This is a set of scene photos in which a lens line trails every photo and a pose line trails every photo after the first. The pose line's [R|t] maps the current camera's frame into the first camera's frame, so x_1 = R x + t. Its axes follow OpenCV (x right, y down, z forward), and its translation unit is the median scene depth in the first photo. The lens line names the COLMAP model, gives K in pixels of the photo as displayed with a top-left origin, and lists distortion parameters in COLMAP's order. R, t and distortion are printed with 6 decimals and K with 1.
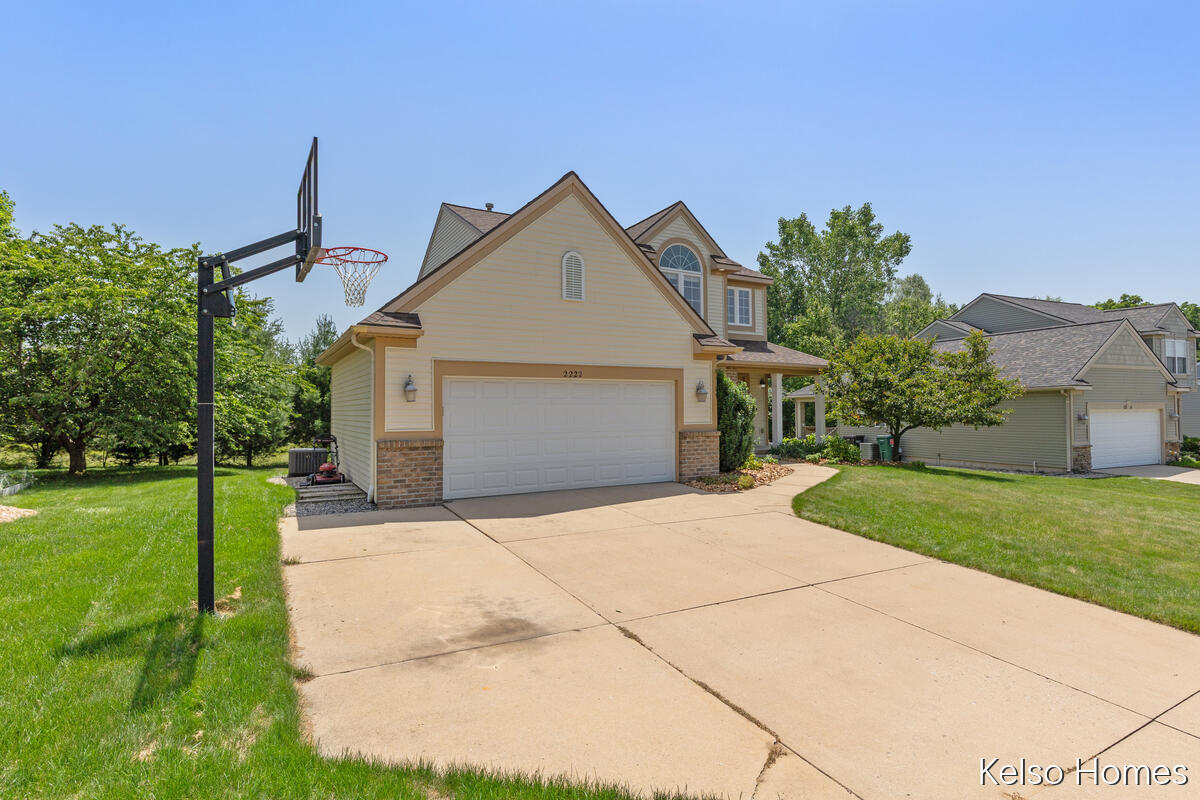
lens RADIAL K [[583.7, 0, 600.0], [0, 583.7, 400.0], [0, 0, 1]] dist [-0.001325, -0.000077]
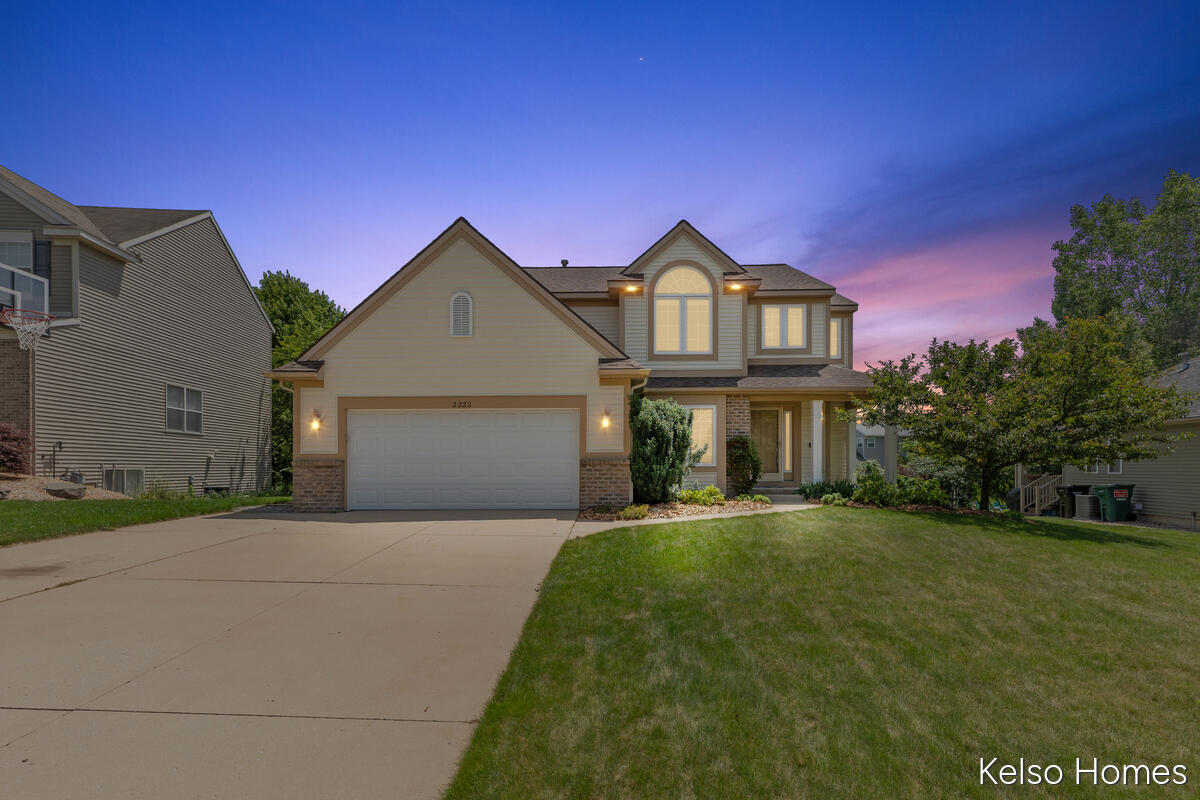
lens RADIAL K [[558.3, 0, 598.8], [0, 558.3, 474.7], [0, 0, 1]] dist [0.000169, -0.000165]
pose [[0.862070, 0.009891, -0.506693, 0.640202], [0.006233, 0.999527, 0.030116, 0.051990], [0.506751, -0.029121, 0.861601, 0.200471]]
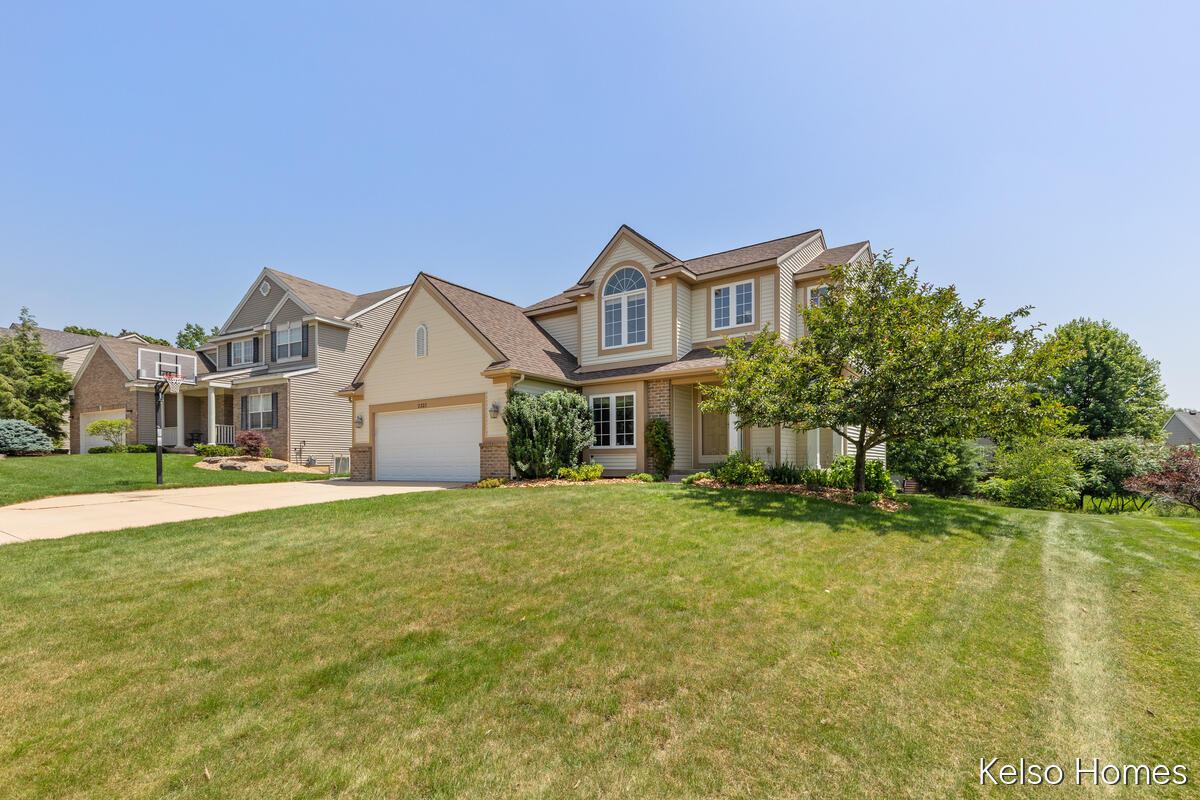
lens RADIAL K [[549.4, 0, 600.2], [0, 549.4, 472.1], [0, 0, 1]] dist [0.001115, 0.000065]
pose [[0.446712, 0.014172, -0.894566, 1.315788], [0.014162, 0.999637, 0.022909, 0.094196], [0.894566, -0.022903, 0.446349, 0.694103]]
